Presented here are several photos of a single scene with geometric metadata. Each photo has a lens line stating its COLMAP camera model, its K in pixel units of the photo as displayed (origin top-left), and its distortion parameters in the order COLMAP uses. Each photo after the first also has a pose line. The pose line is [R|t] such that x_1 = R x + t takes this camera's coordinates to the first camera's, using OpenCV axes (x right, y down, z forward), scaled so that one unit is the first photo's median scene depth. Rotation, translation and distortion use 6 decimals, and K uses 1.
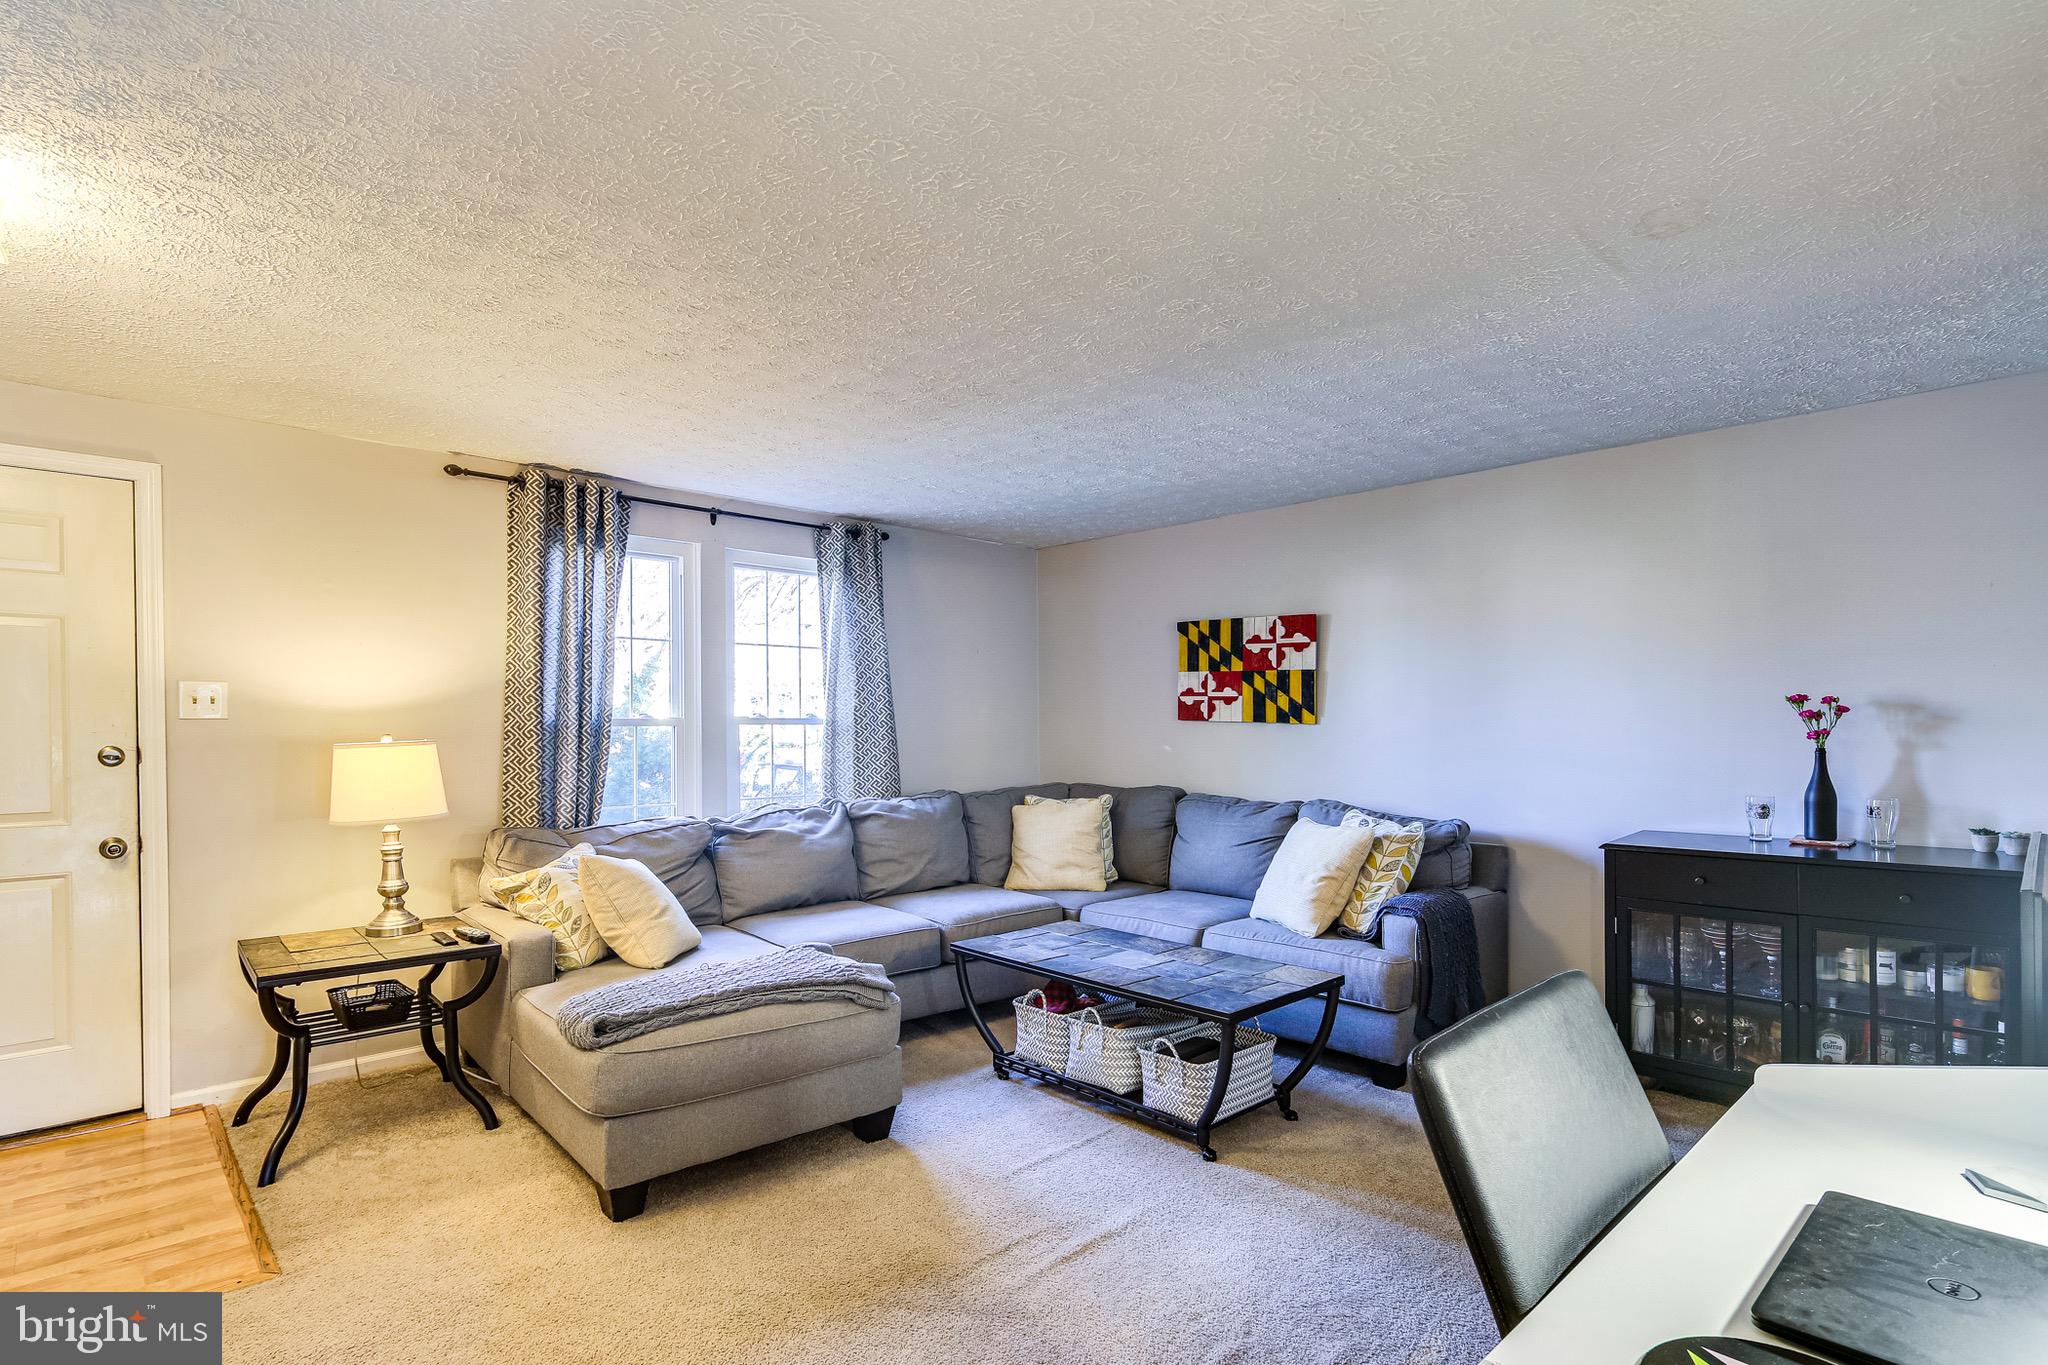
lens RADIAL K [[1003.8, 0, 1023.6], [0, 1003.8, 725.1], [0, 0, 1]] dist [0.003967, -0.000838]
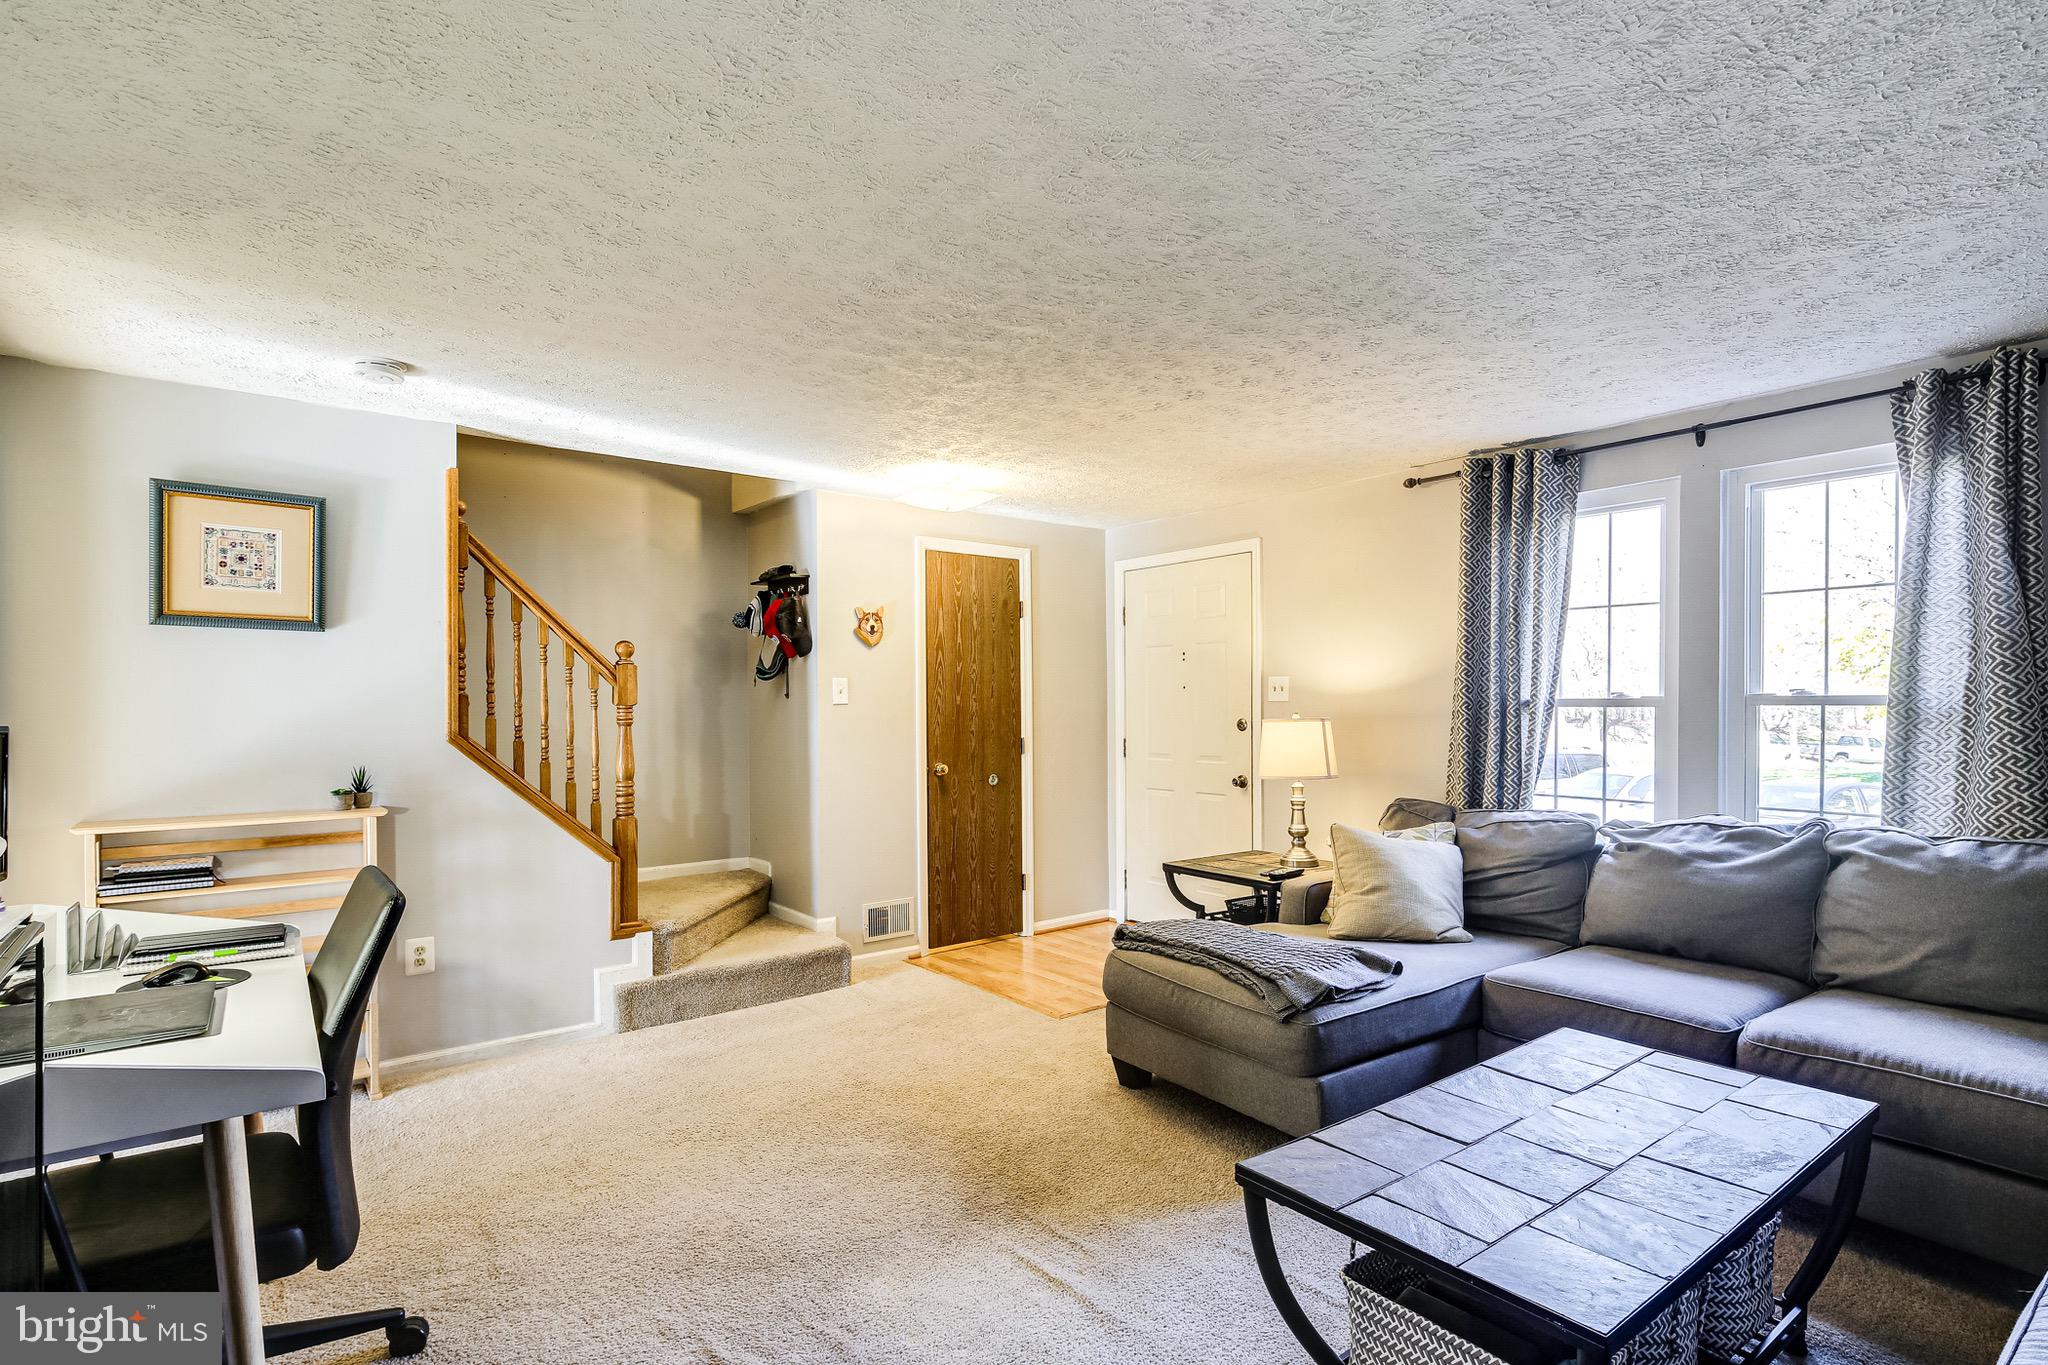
lens RADIAL K [[1003.8, 0, 1016.8], [0, 1003.8, 704.8], [0, 0, 1]] dist [0.003967, -0.000838]
pose [[-0.097510, 0.003566, -0.995228, 0.596310], [0.003118, 0.999990, 0.003277, -0.005669], [0.995230, -0.002783, -0.097520, 0.643142]]
